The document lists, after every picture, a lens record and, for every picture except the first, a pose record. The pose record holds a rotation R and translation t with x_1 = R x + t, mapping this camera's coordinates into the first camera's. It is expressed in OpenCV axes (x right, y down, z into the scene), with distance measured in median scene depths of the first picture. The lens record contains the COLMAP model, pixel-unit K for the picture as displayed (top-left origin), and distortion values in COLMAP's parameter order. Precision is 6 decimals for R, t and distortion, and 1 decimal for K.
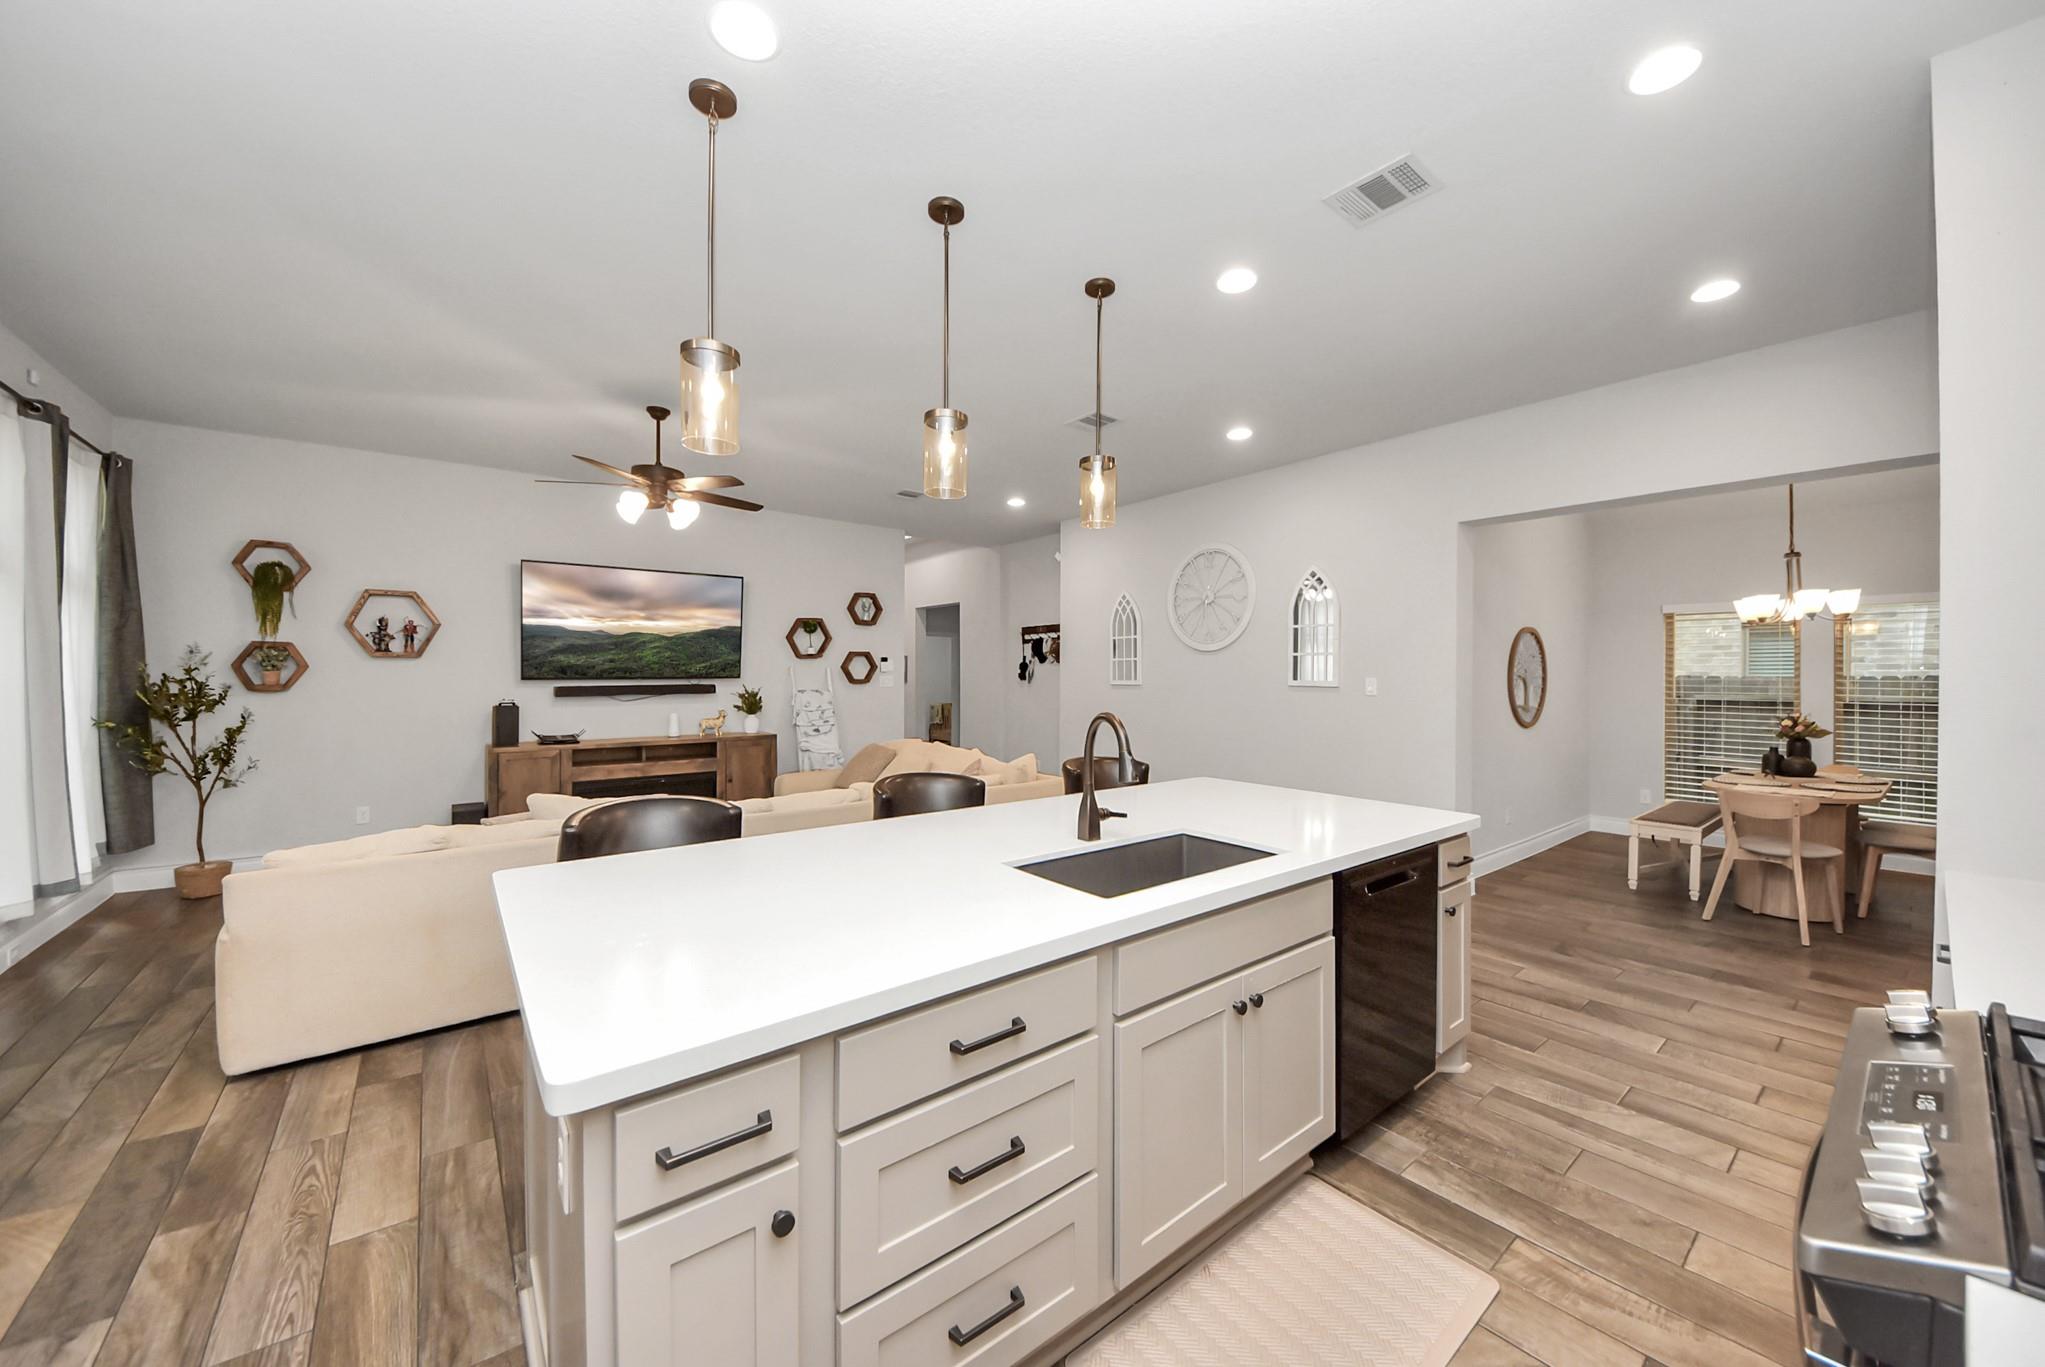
lens RADIAL K [[736.5, 0, 1054.9], [0, 736.5, 680.1], [0, 0, 1]] dist [0.000790, -0.006132]
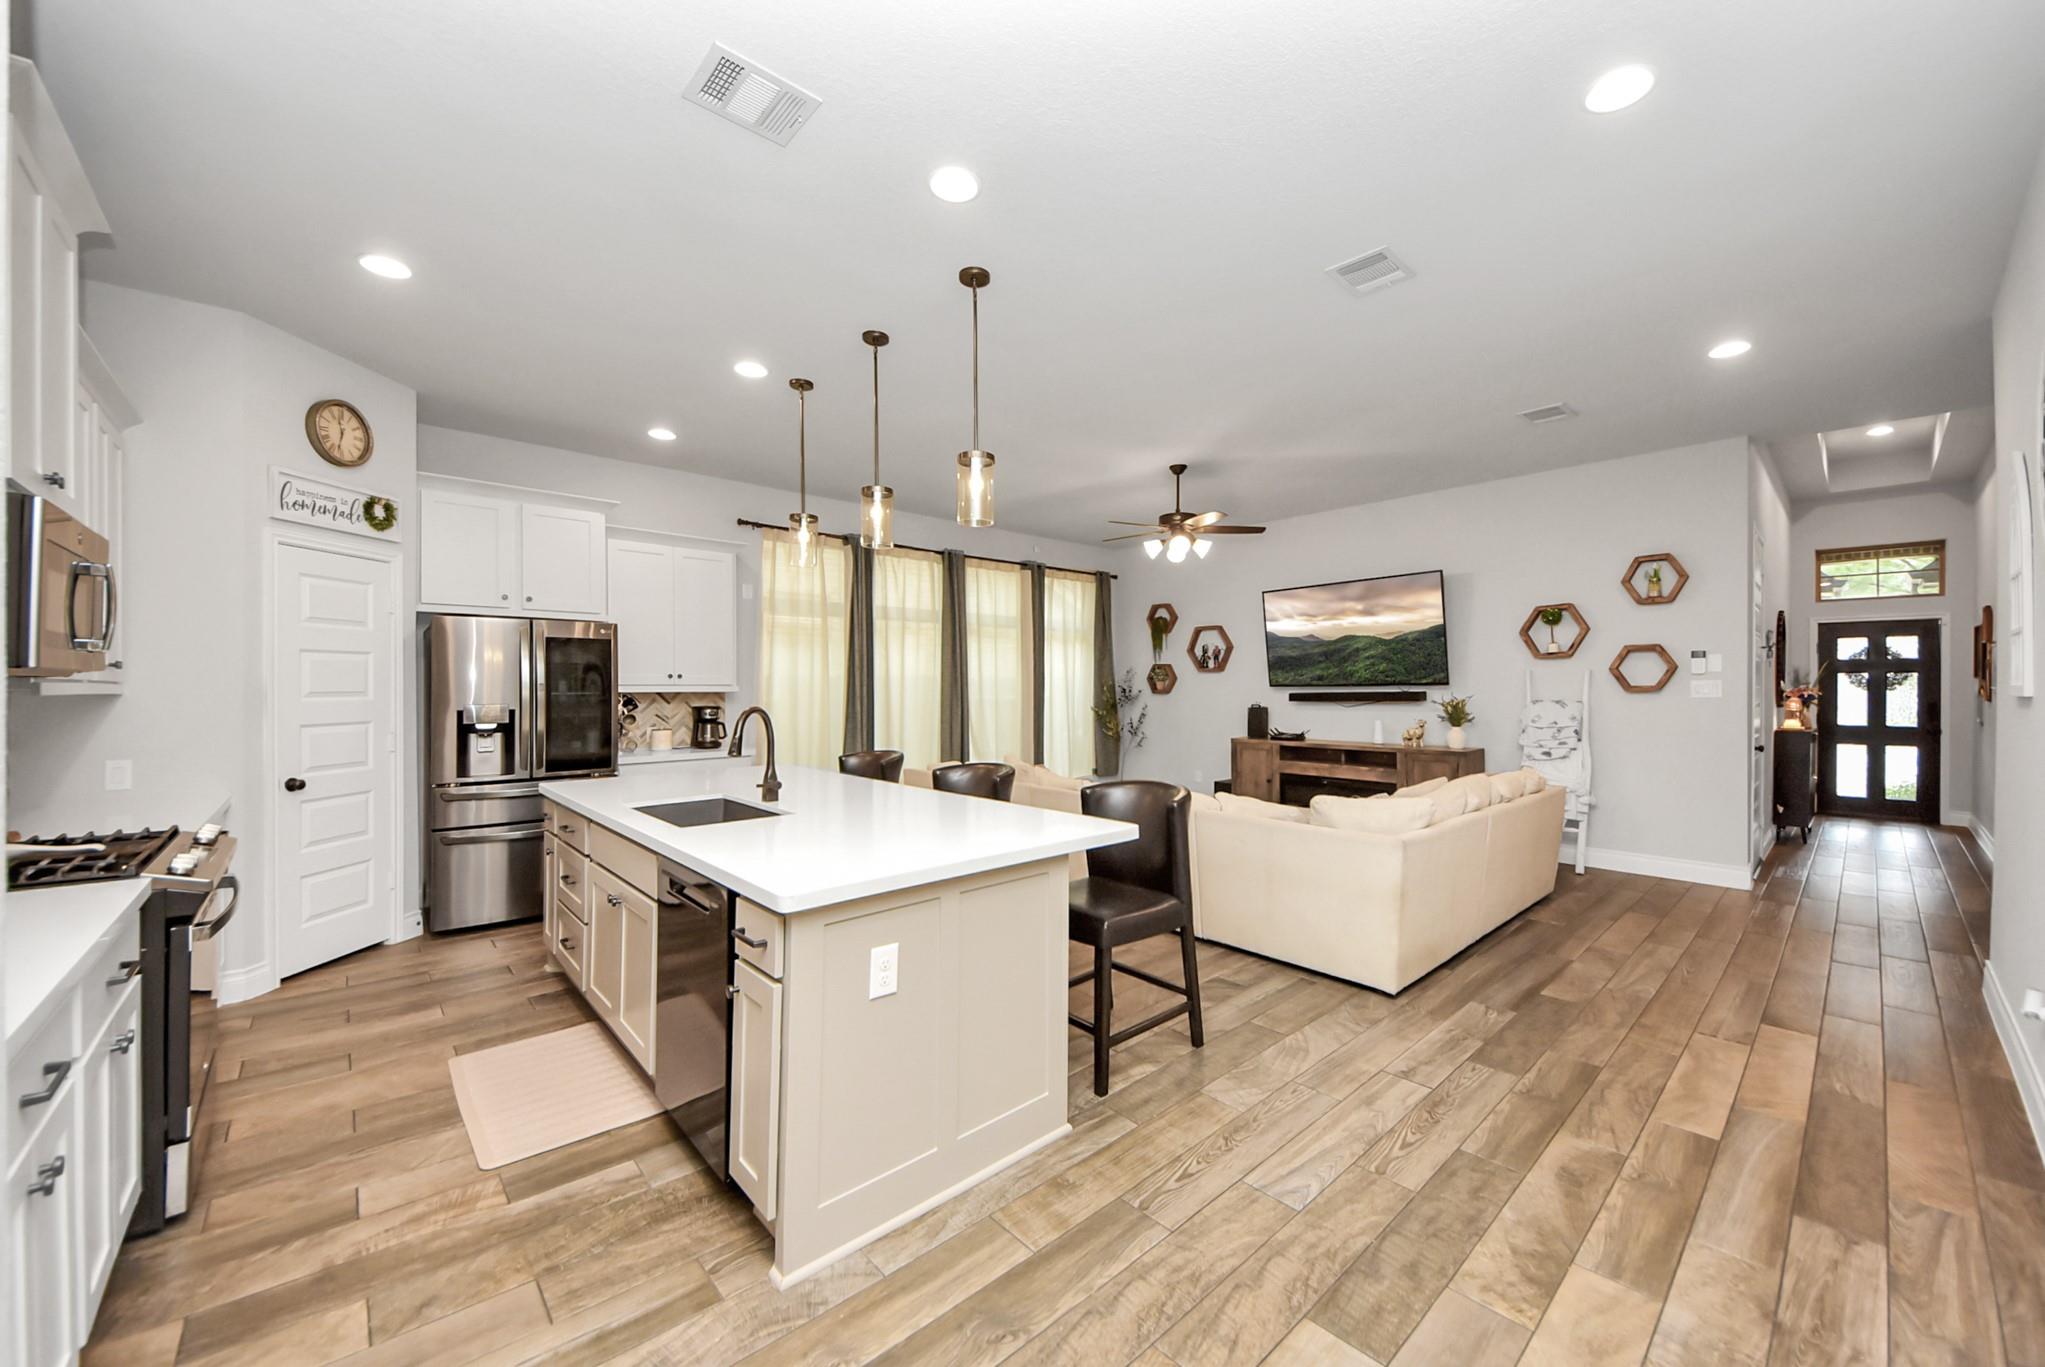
lens RADIAL K [[768.7, 0, 1046.8], [0, 768.7, 686.5], [0, 0, 1]] dist [0.006169, -0.005568]
pose [[0.053112, -0.002635, -0.998585, 0.653415], [-0.000481, 0.999996, -0.002664, 0.002784], [0.998588, 0.000622, 0.053110, 0.626986]]
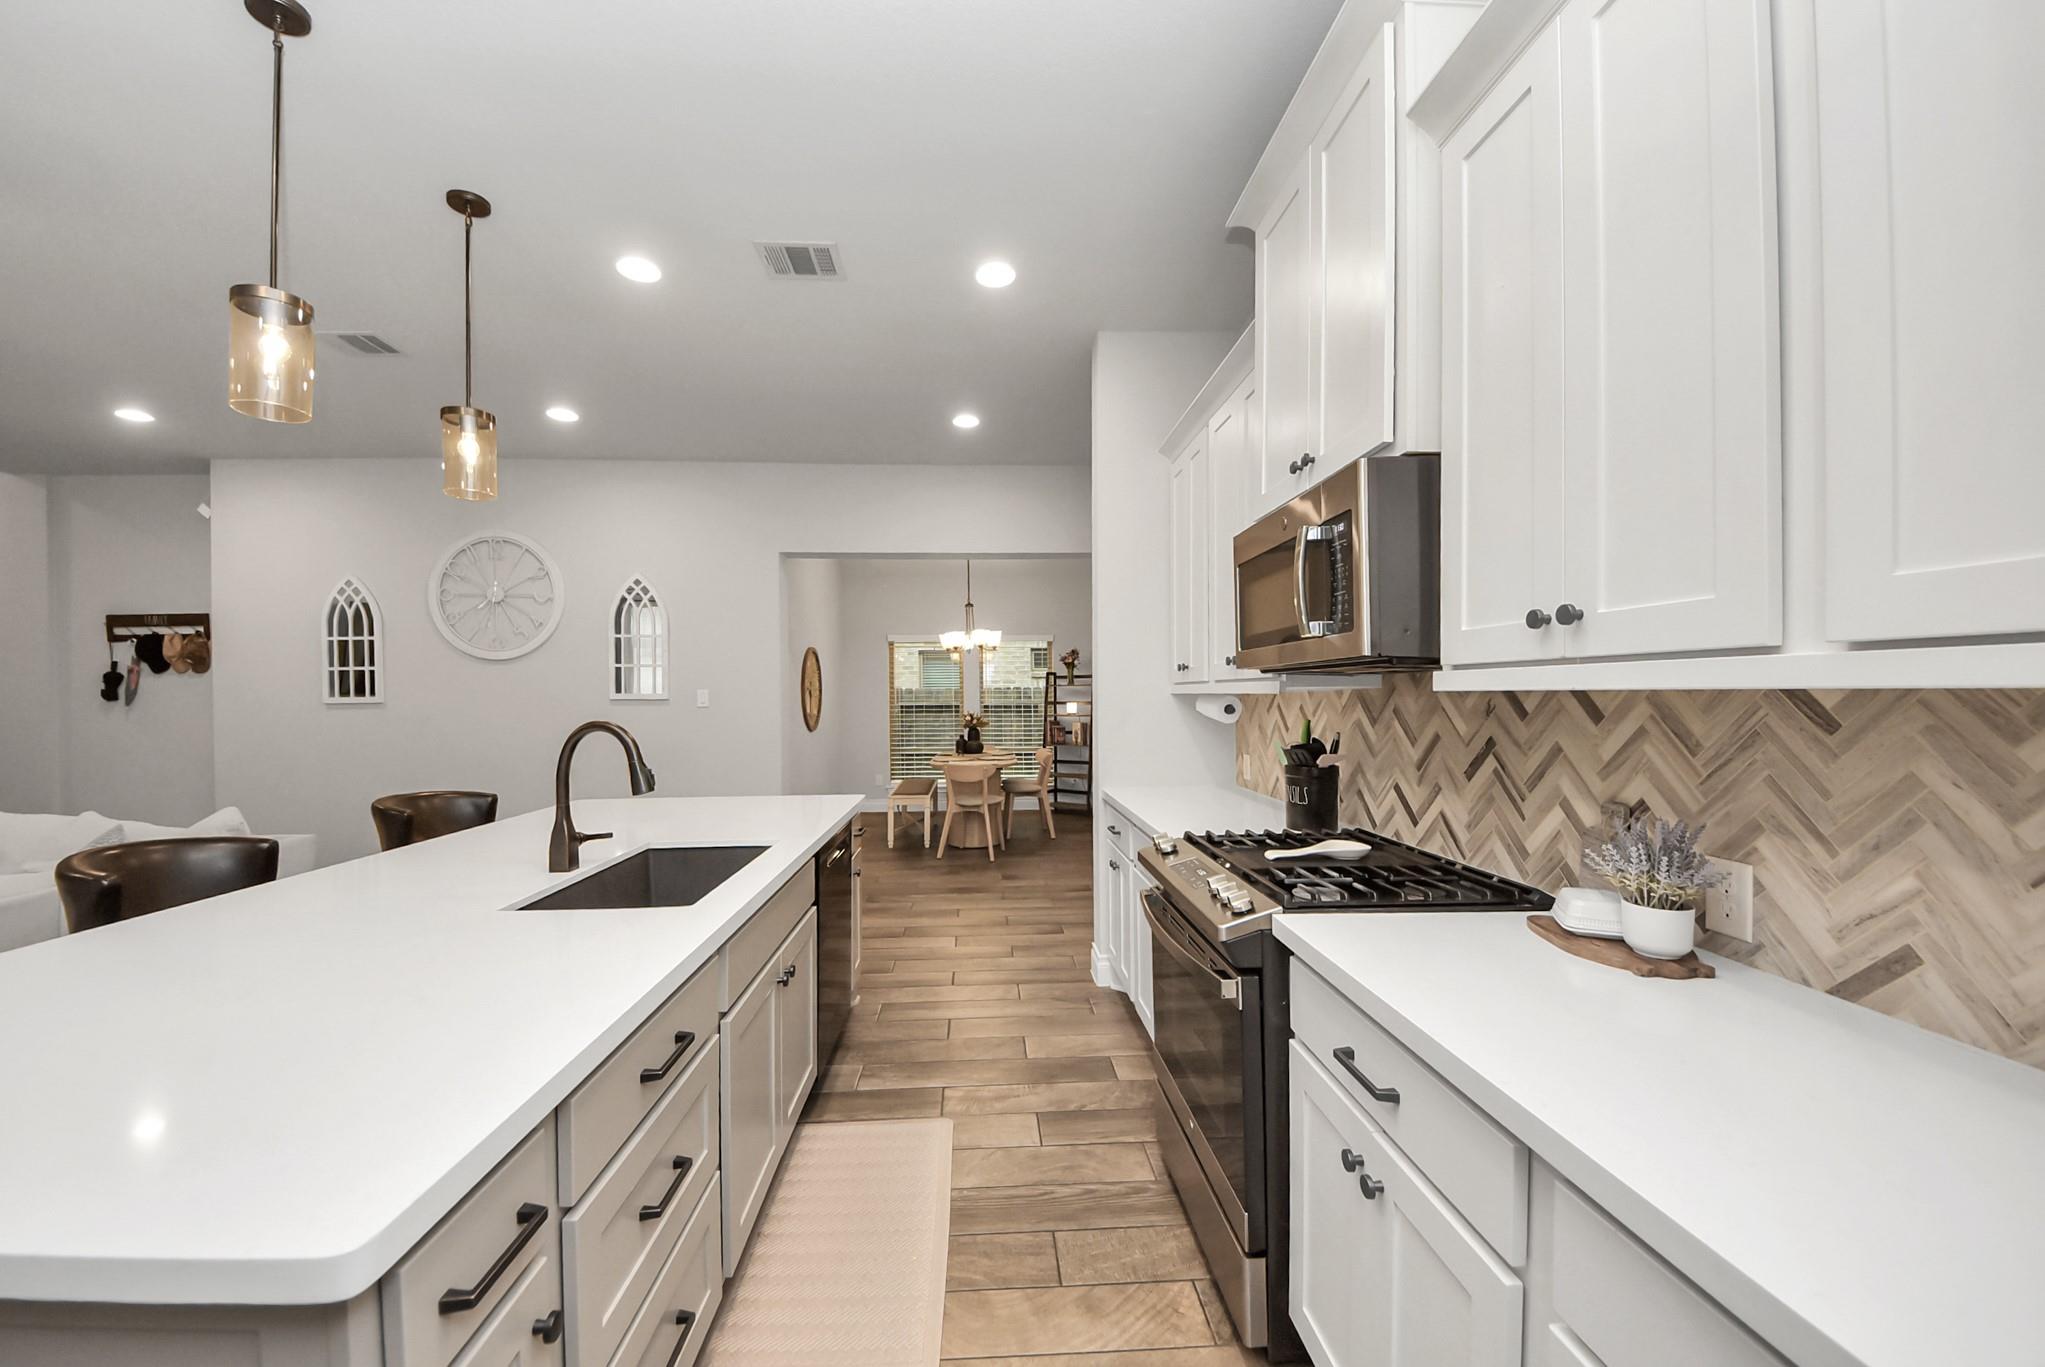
lens RADIAL K [[736.5, 0, 1019.9], [0, 736.5, 702.7], [0, 0, 1]] dist [0.000790, -0.006132]
pose [[0.594305, -0.018992, 0.804015, -0.139903], [0.012640, 0.999818, 0.014274, 0.006106], [-0.804140, 0.001680, 0.594437, 0.022774]]
